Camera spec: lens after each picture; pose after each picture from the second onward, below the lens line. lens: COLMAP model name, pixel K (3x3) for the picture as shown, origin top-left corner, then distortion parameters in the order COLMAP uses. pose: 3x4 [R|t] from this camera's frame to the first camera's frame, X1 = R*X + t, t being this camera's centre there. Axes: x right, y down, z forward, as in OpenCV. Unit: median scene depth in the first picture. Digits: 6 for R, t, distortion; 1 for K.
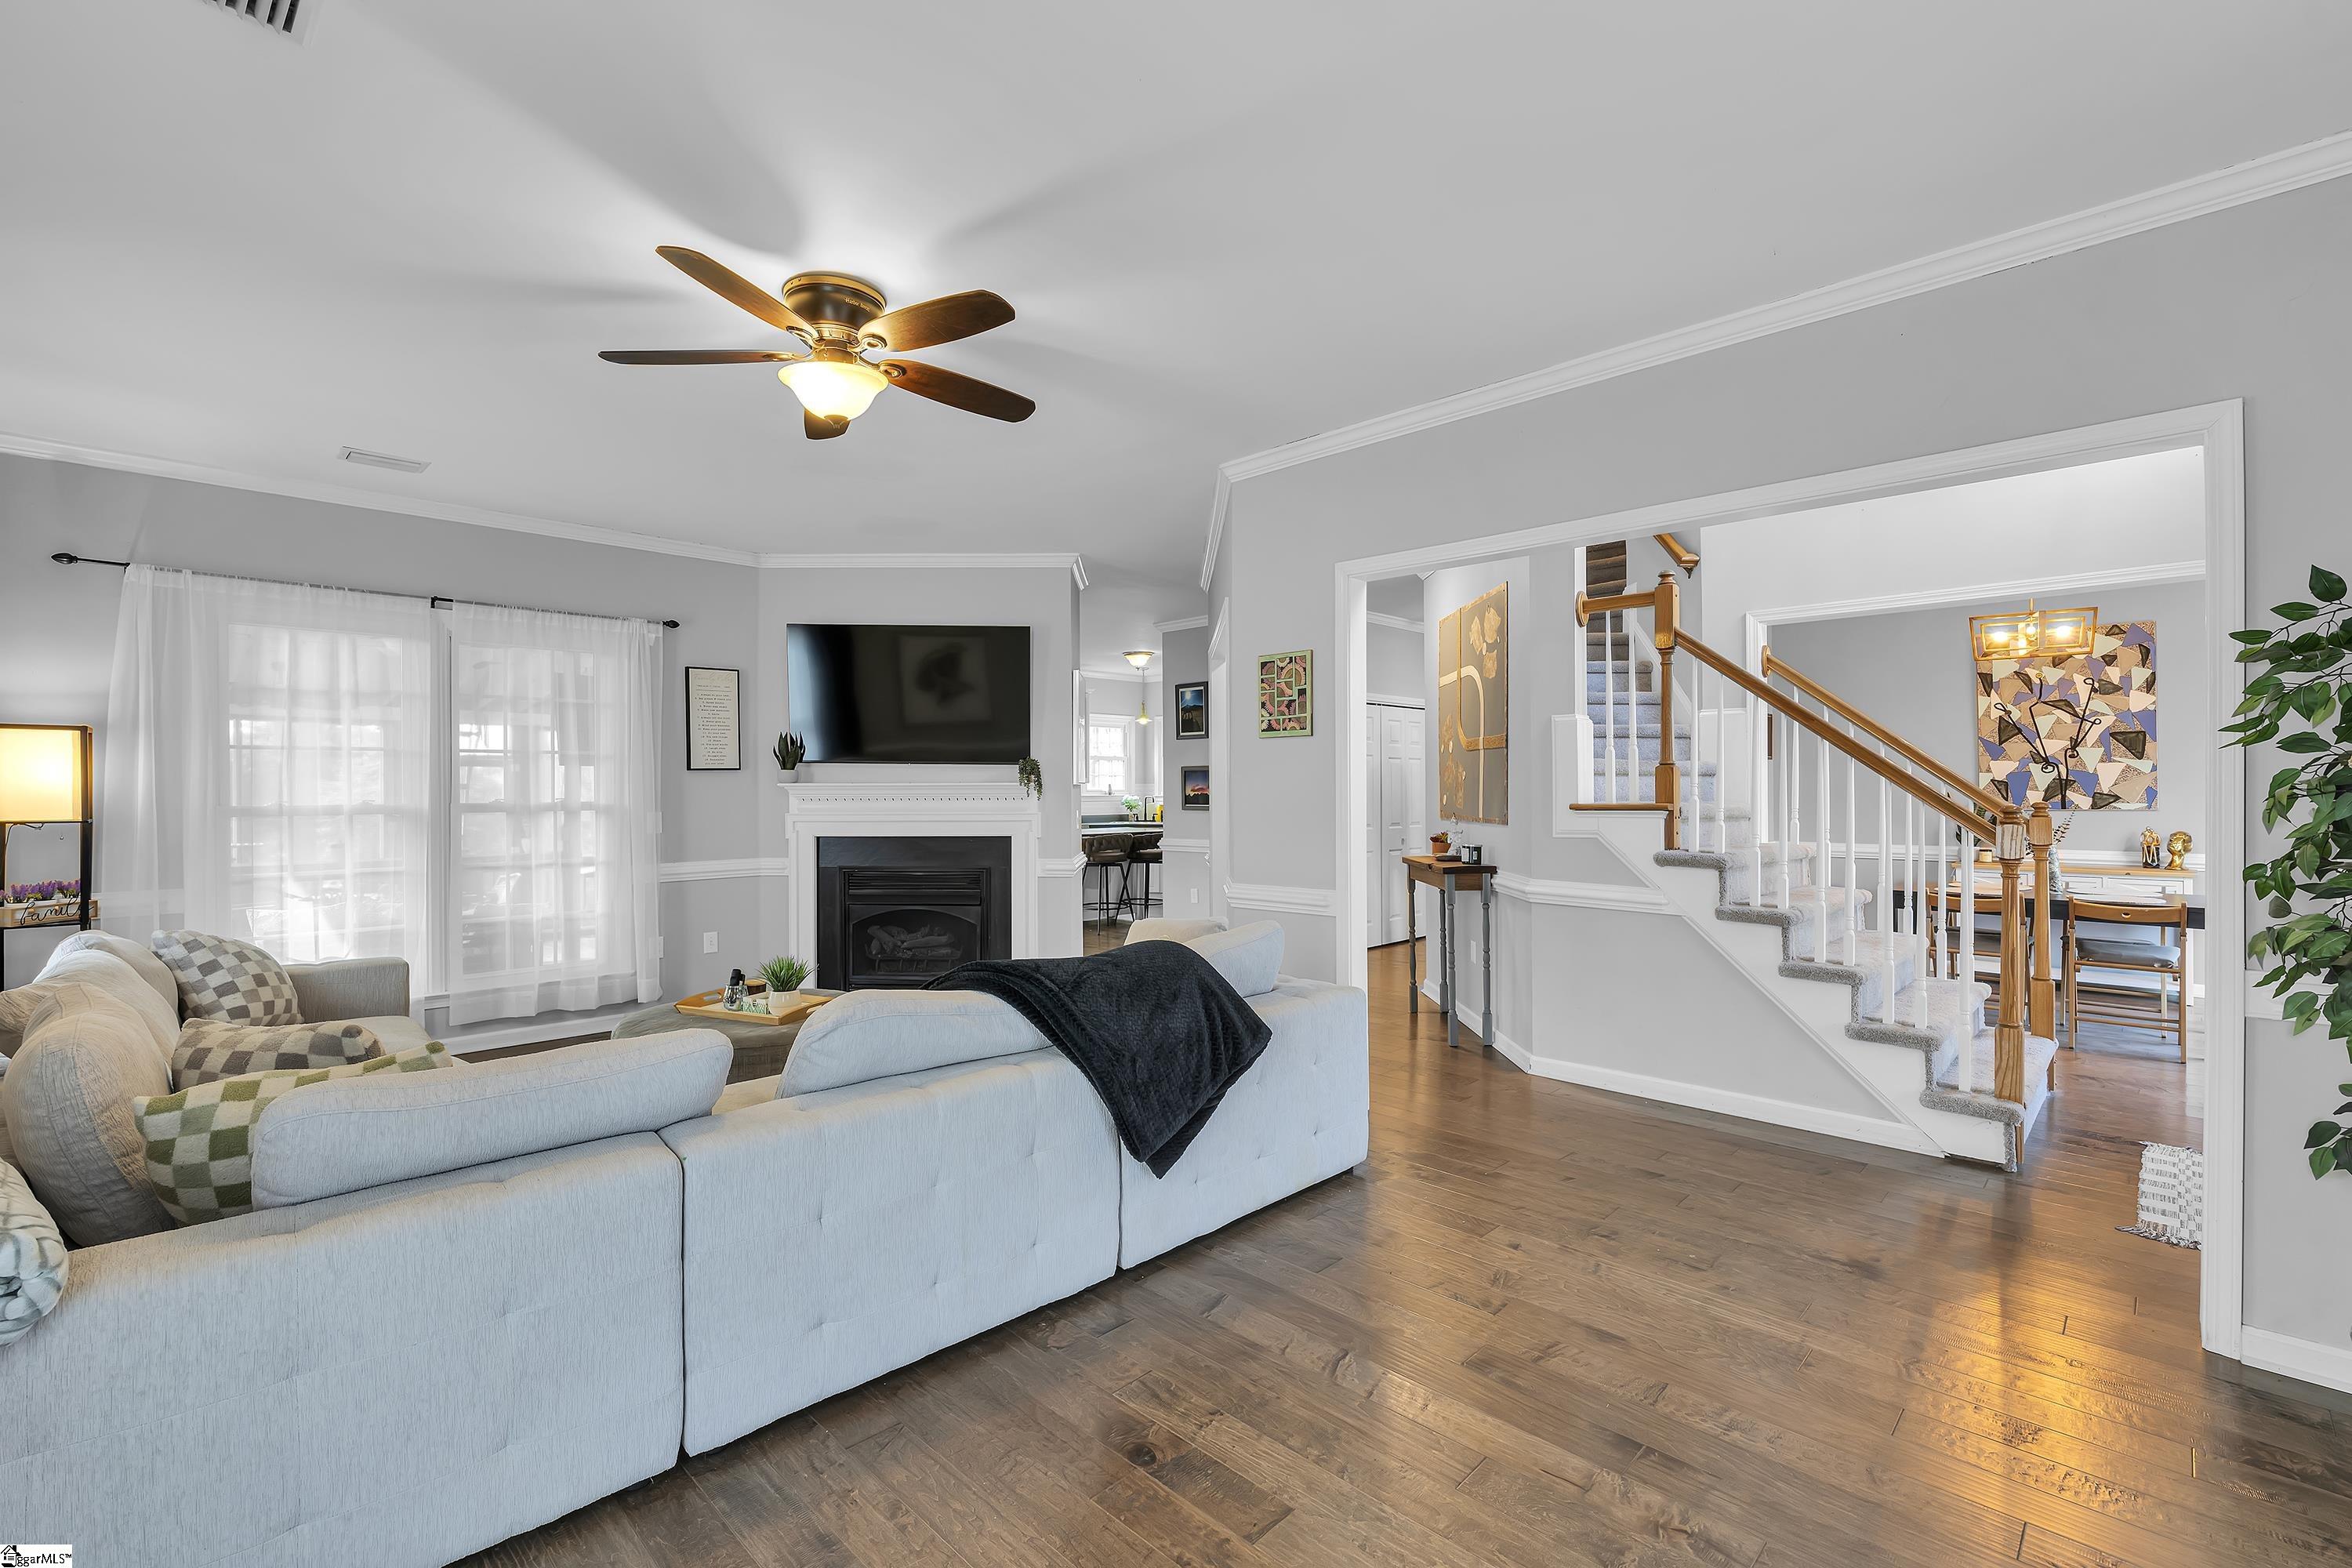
lens RADIAL K [[1026.8, 0, 1174.6], [0, 1026.8, 792.3], [0, 0, 1]] dist [0.001980, 0.000032]
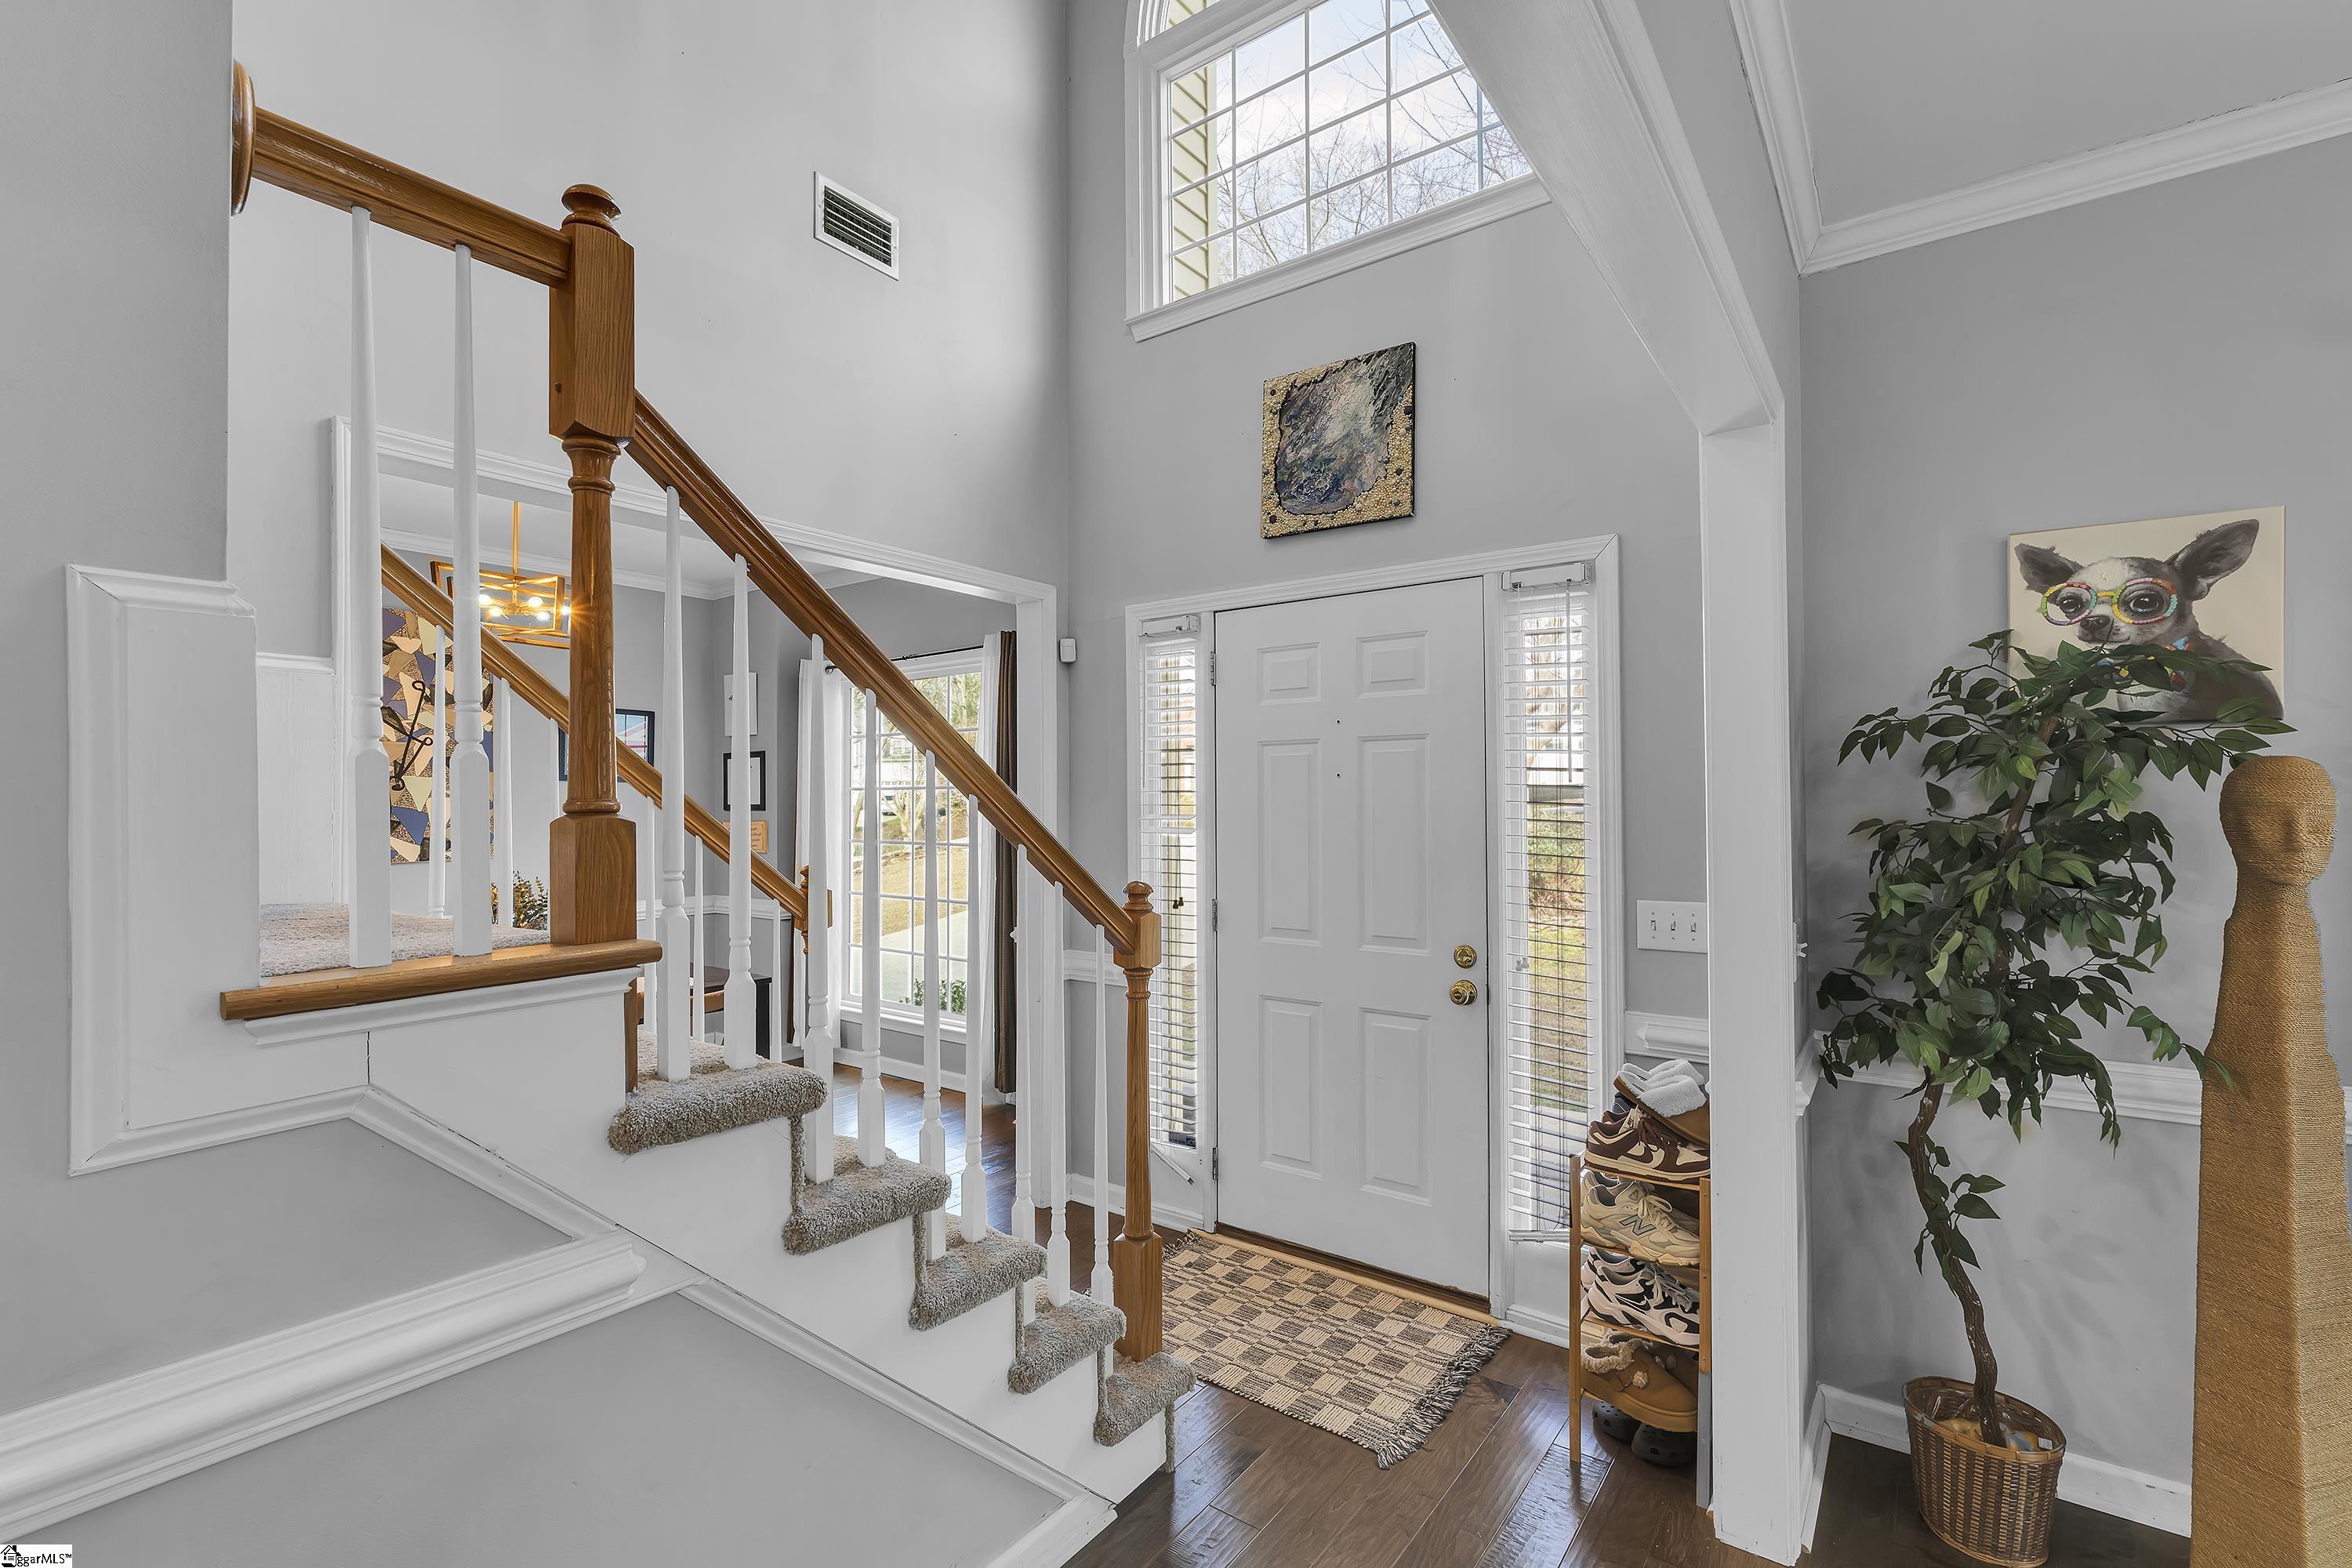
lens RADIAL K [[1026.8, 0, 1177.4], [0, 1026.8, 823.1], [0, 0, 1]] dist [0.001980, 0.000032]
pose [[-0.128254, -0.009714, 0.991694, 0.095795], [-0.003404, 0.999950, 0.009355, -0.019064], [-0.991736, -0.002176, -0.128281, 0.560173]]
